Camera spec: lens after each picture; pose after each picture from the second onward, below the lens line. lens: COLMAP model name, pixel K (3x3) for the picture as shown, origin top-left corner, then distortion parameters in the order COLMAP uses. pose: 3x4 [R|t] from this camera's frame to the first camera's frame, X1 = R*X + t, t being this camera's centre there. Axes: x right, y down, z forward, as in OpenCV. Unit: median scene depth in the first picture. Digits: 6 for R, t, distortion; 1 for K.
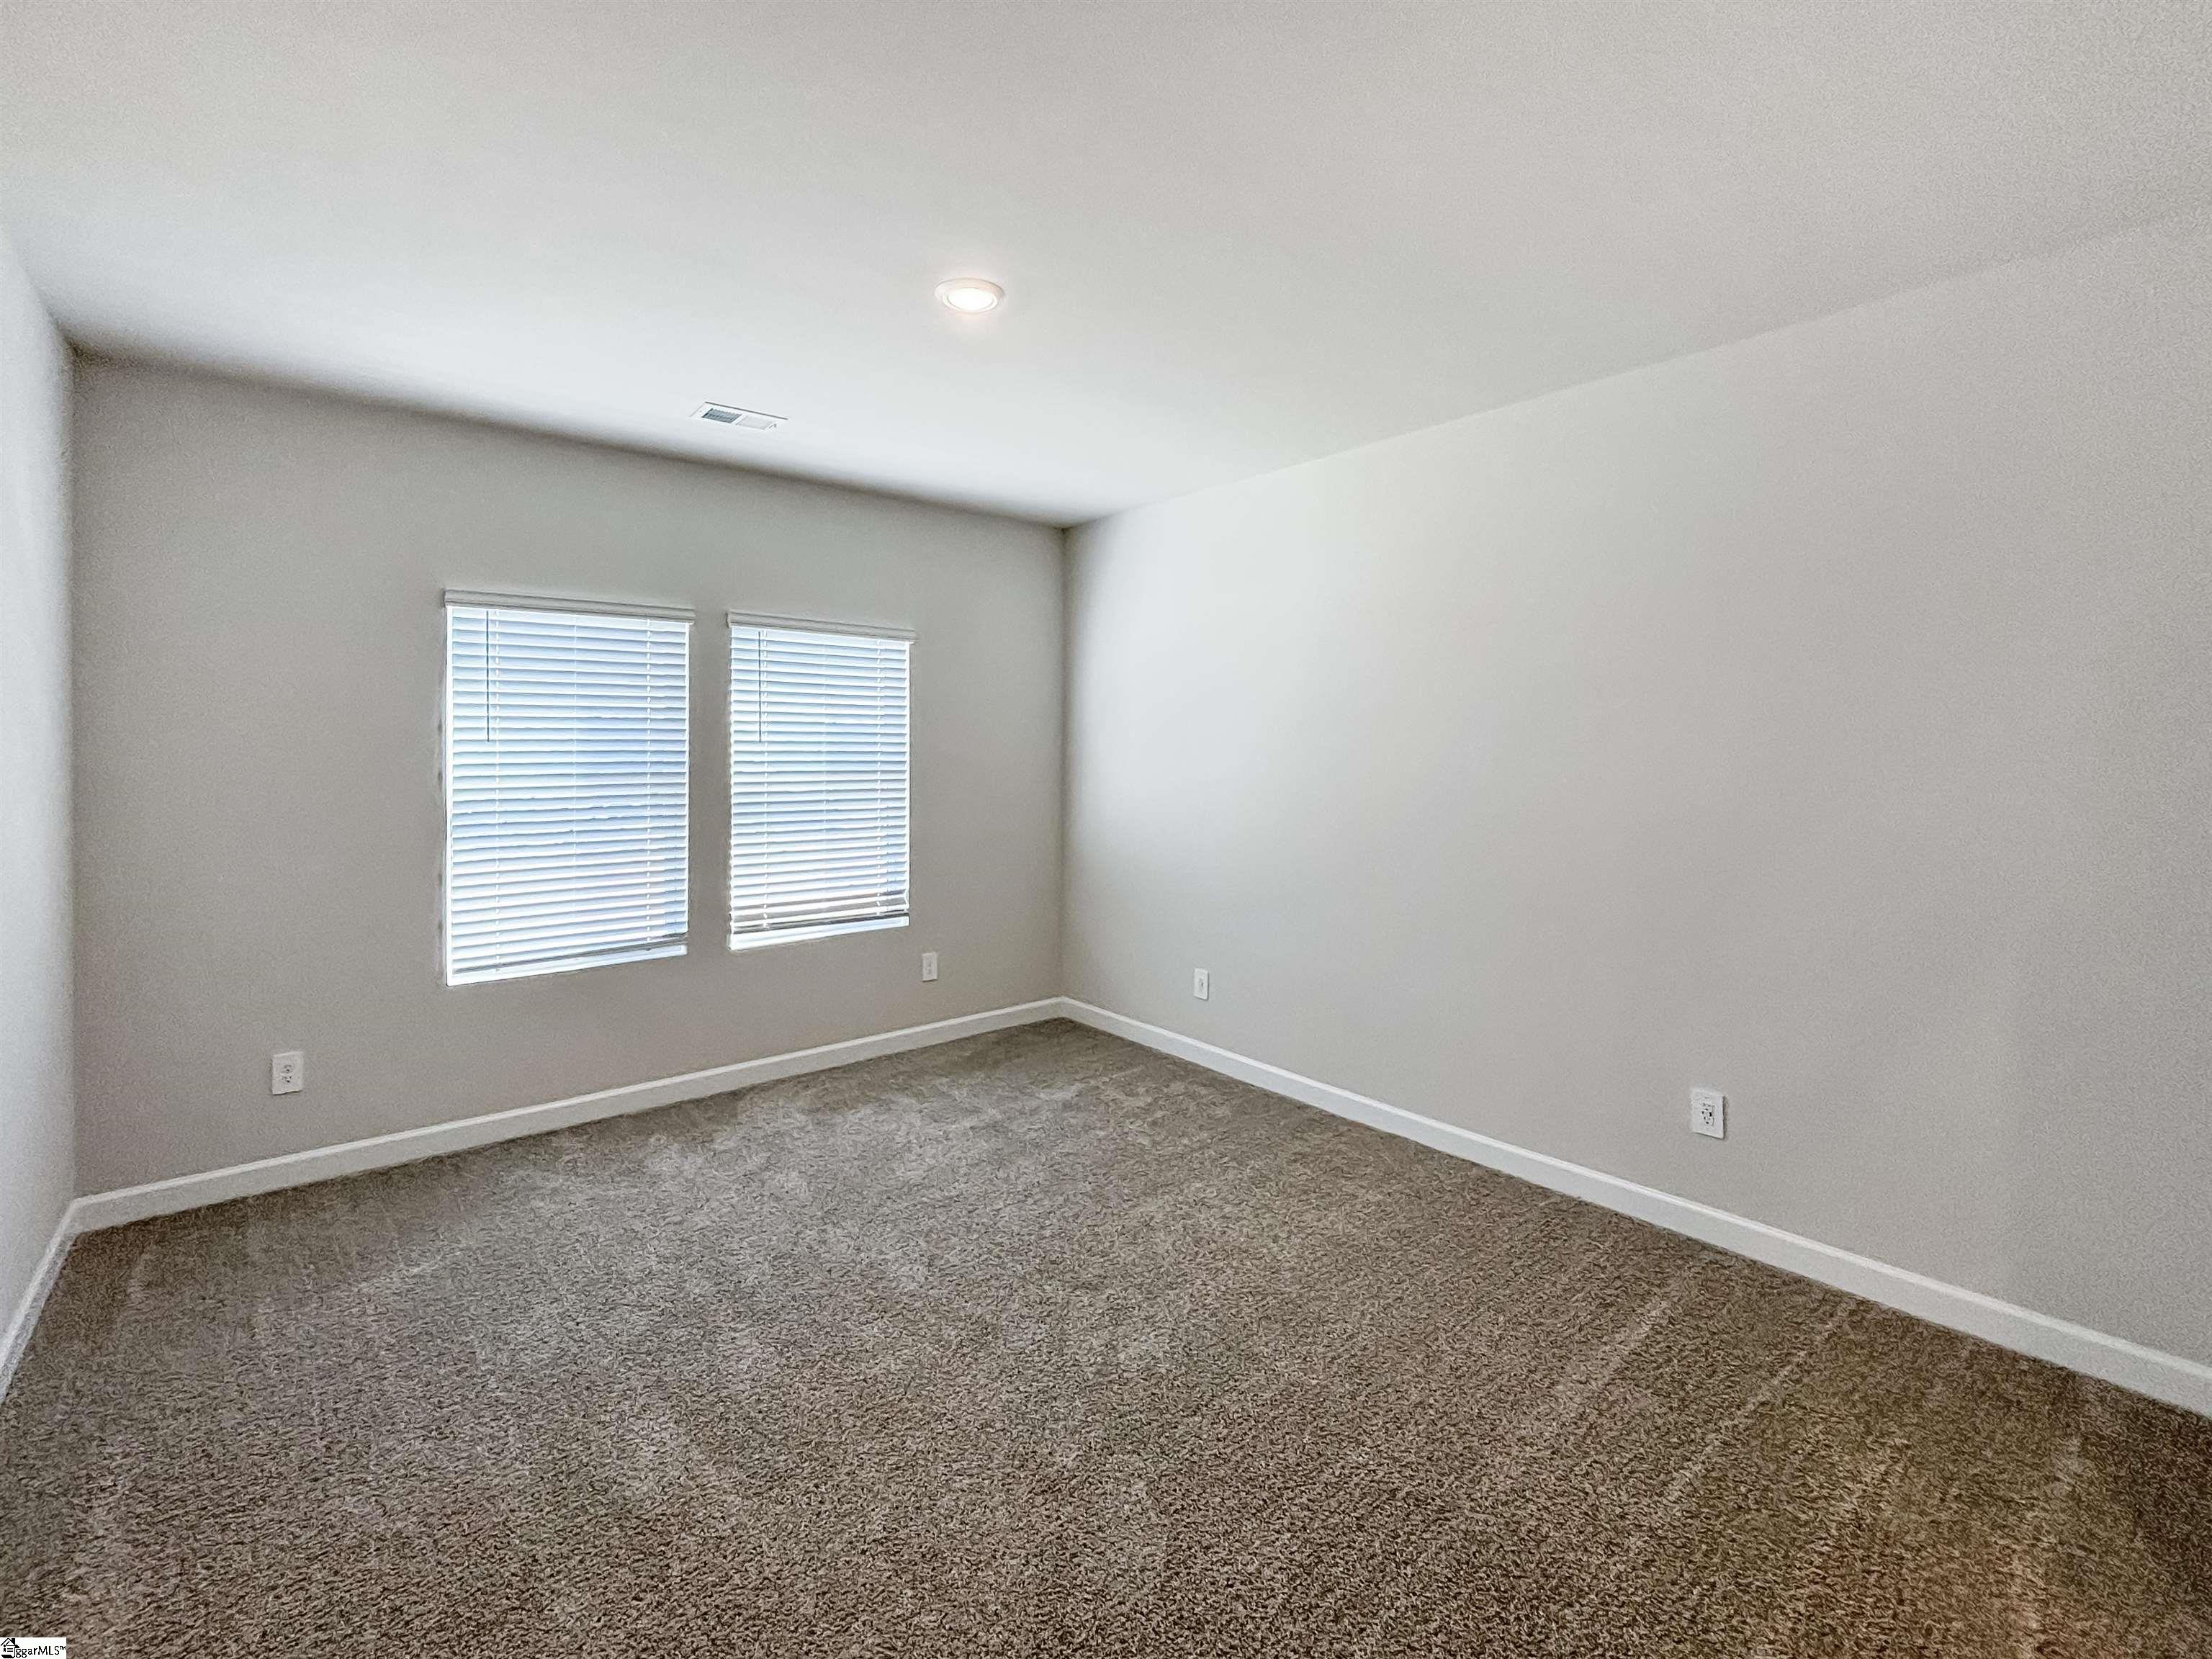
lens RADIAL K [[917.8, 0, 1093.3], [0, 917.8, 833.4], [0, 0, 1]] dist [0.001084, 0.000074]
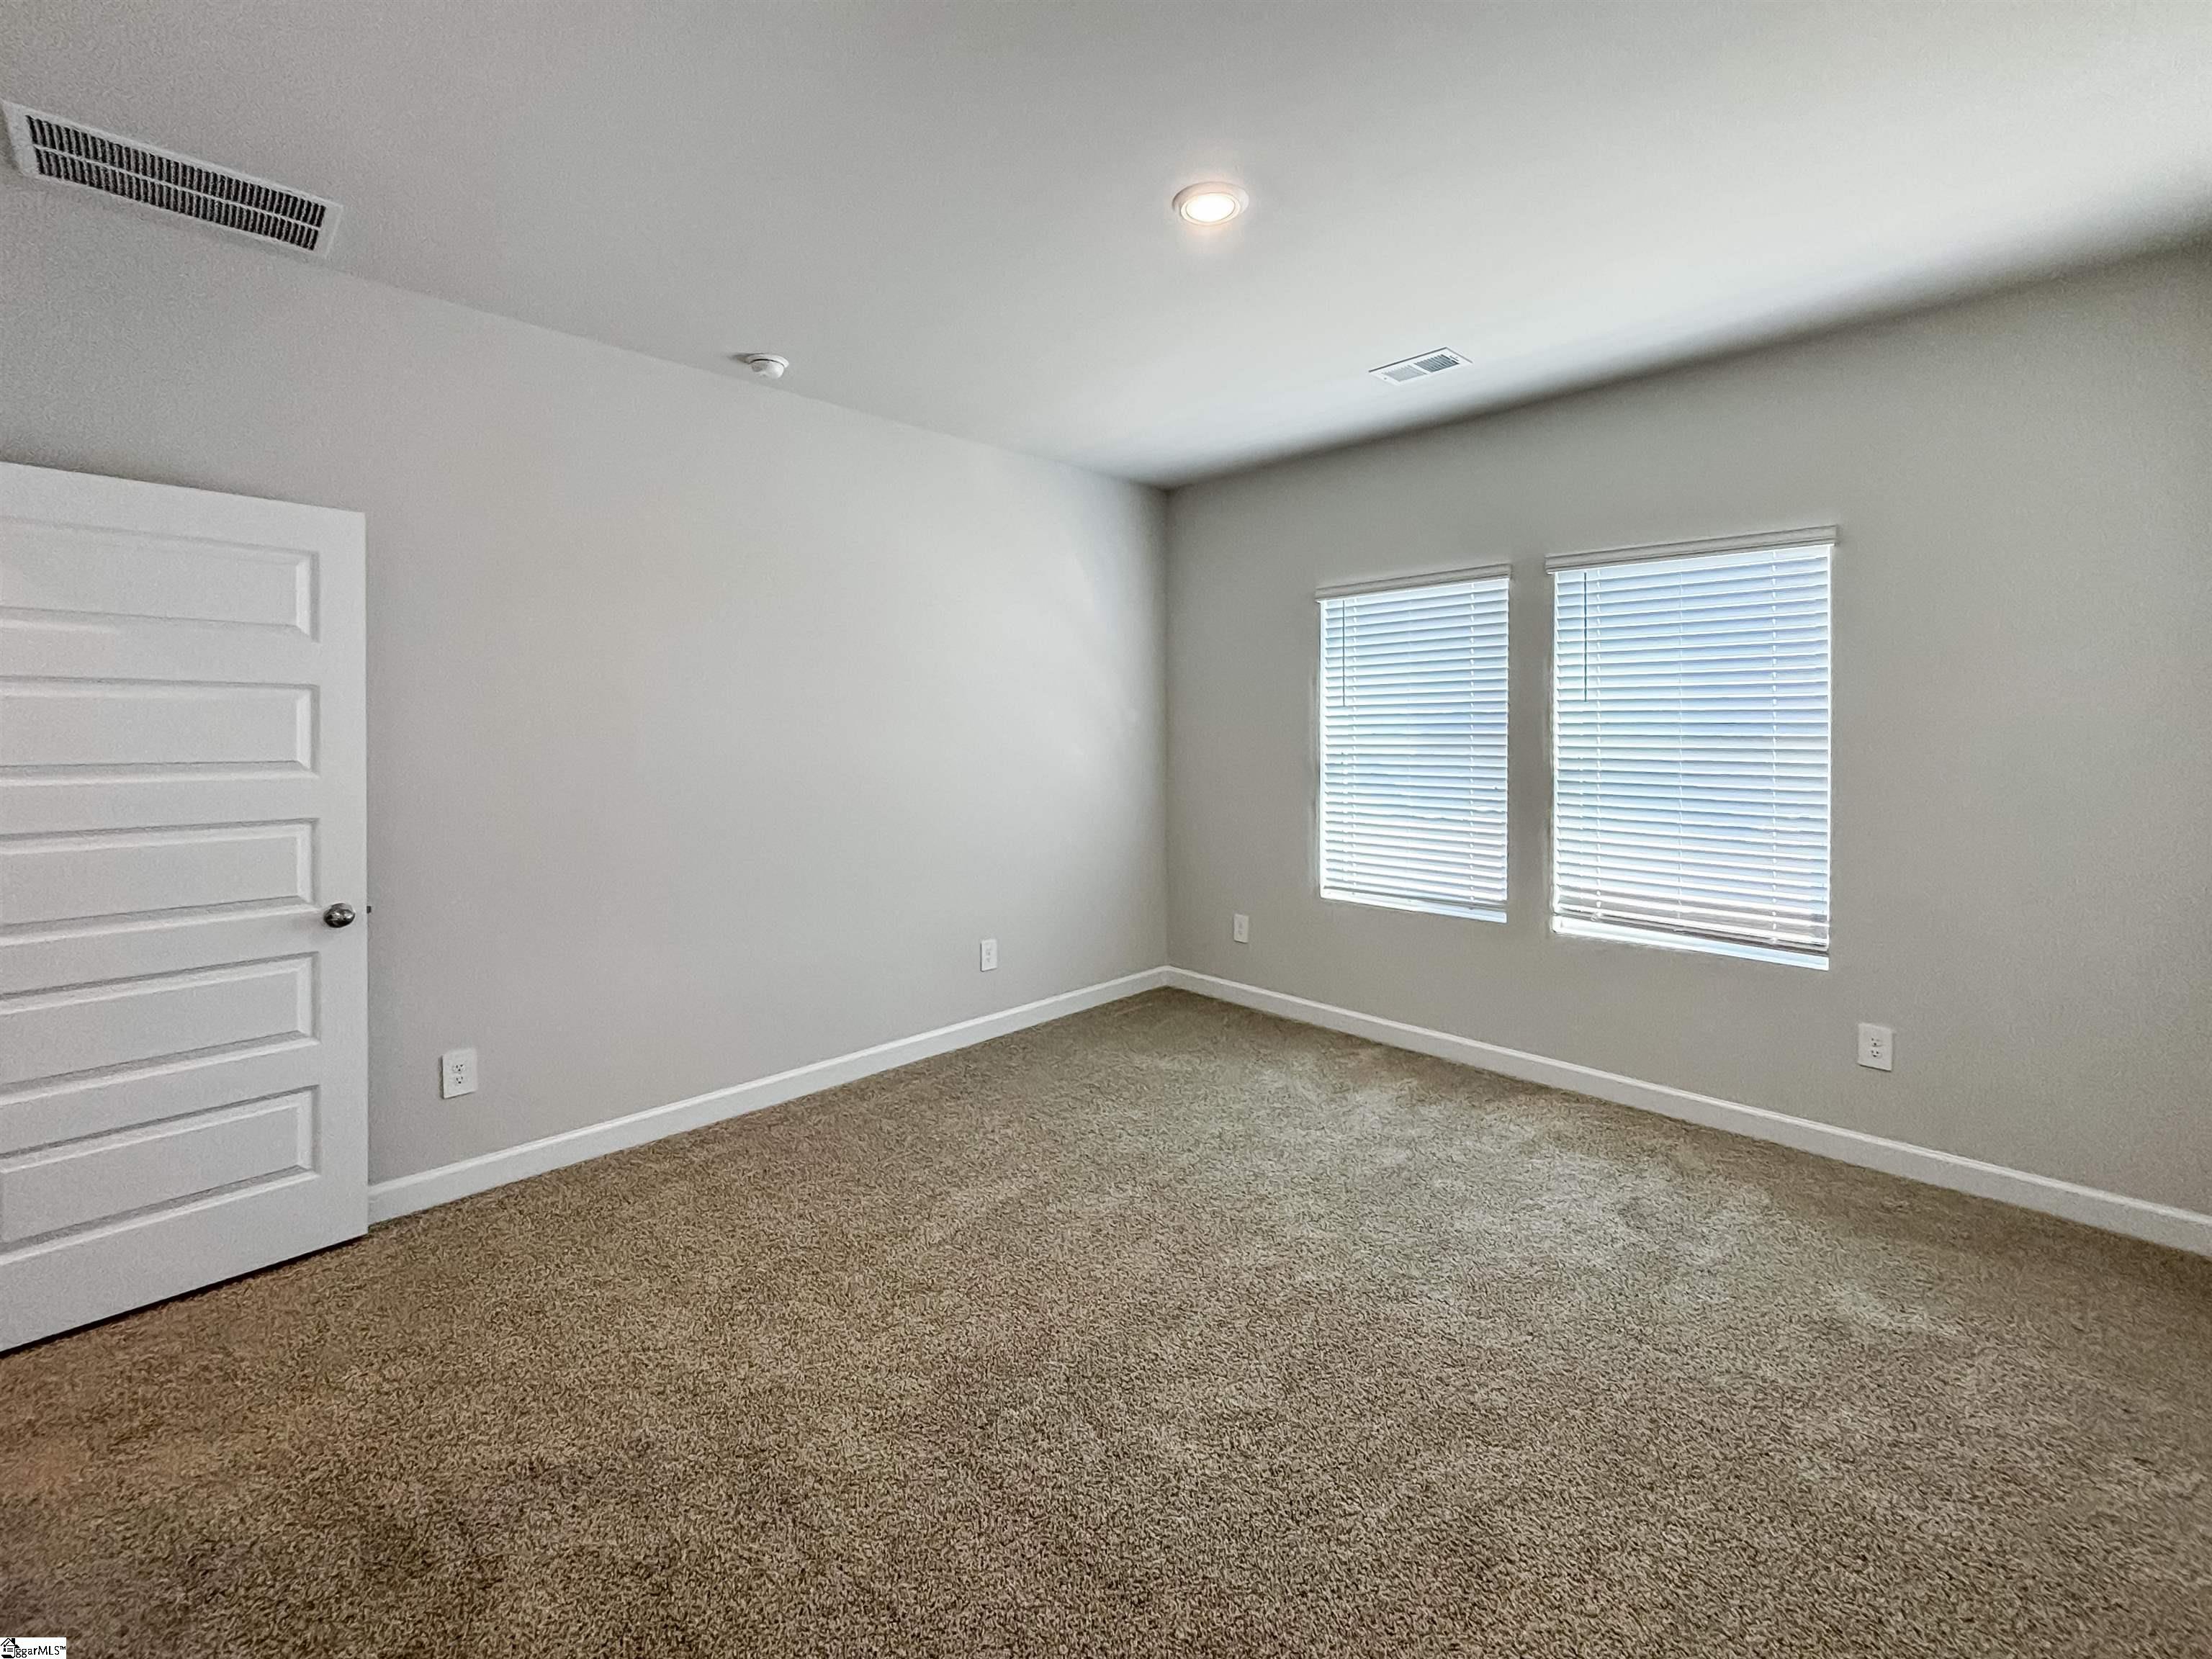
lens RADIAL K [[917.8, 0, 1094.8], [0, 917.8, 815.4], [0, 0, 1]] dist [0.001084, 0.000074]
pose [[0.129642, 0.108633, -0.985592, 0.455241], [-0.075463, 0.992179, 0.099432, -0.046043], [0.988685, 0.061485, 0.136826, 0.447965]]
